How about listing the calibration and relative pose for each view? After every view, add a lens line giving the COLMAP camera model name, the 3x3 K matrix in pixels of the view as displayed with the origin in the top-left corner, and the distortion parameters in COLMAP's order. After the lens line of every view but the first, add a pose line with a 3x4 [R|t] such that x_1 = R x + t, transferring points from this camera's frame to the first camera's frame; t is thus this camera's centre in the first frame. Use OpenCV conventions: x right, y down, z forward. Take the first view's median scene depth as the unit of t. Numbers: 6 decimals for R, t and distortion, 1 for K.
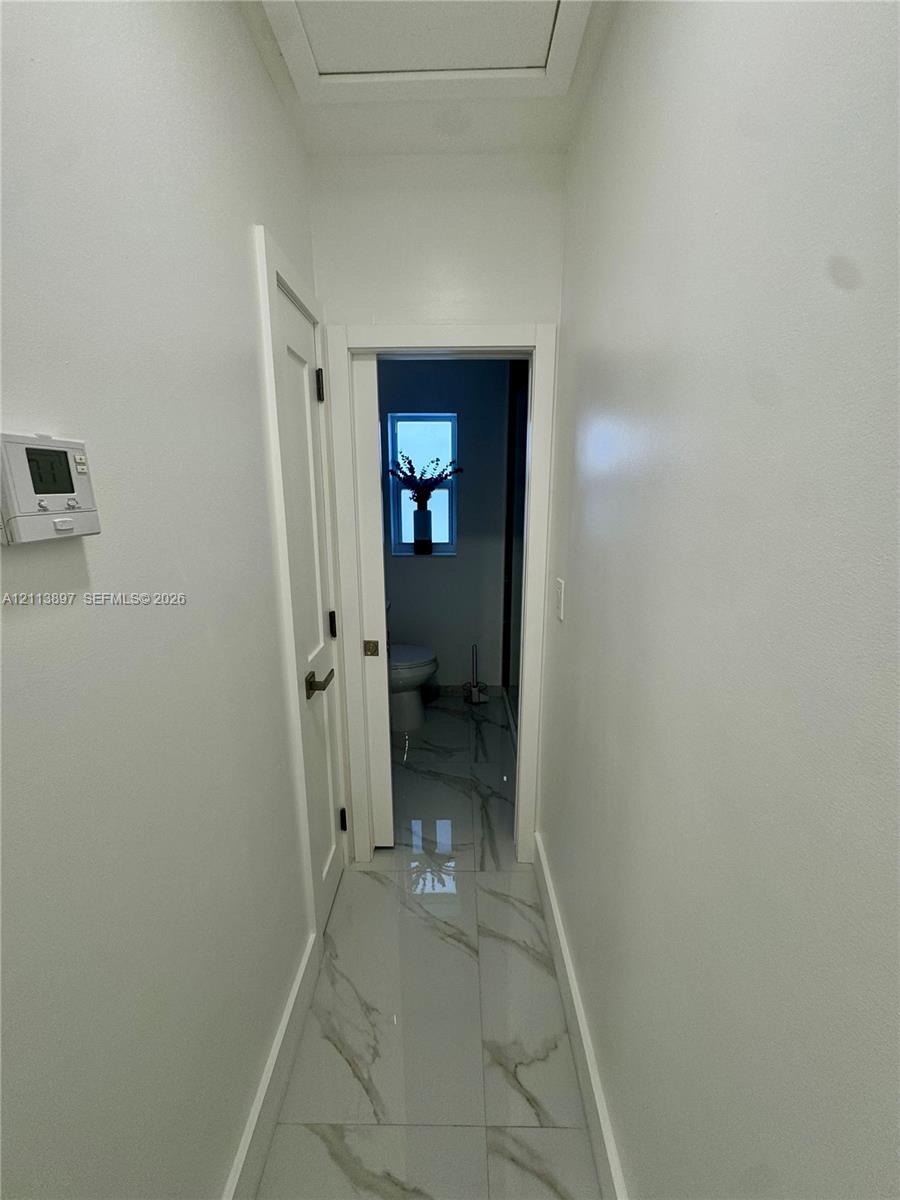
lens RADIAL K [[482.0, 0, 452.6], [0, 482.0, 600.2], [0, 0, 1]] dist [-0.000716, -0.000129]
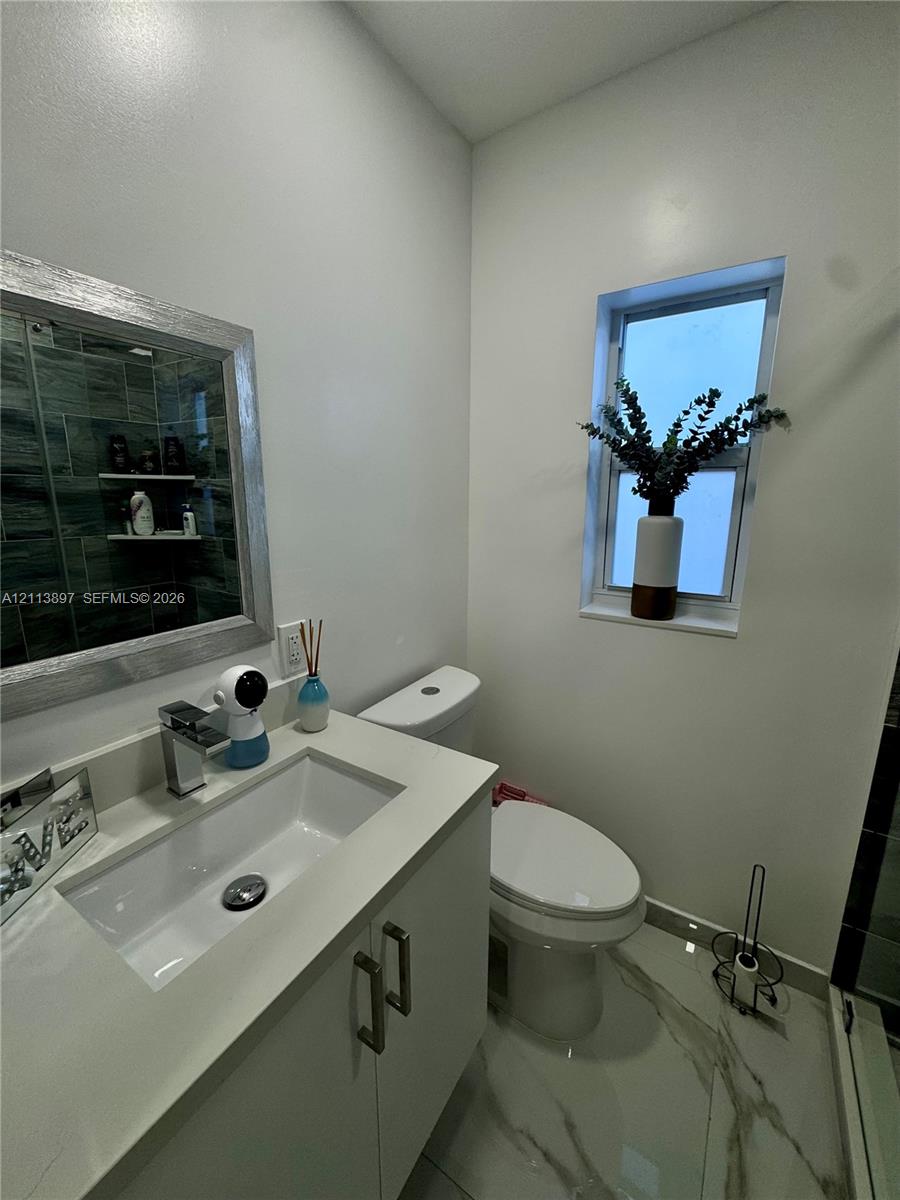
lens RADIAL K [[482.0, 0, 452.6], [0, 482.0, 600.2], [0, 0, 1]] dist [-0.000716, -0.000129]
pose [[0.850301, 0.116300, -0.513286, 0.009549], [-0.121858, 0.992282, 0.022964, -0.100491], [0.511995, 0.043021, 0.857911, 0.534847]]
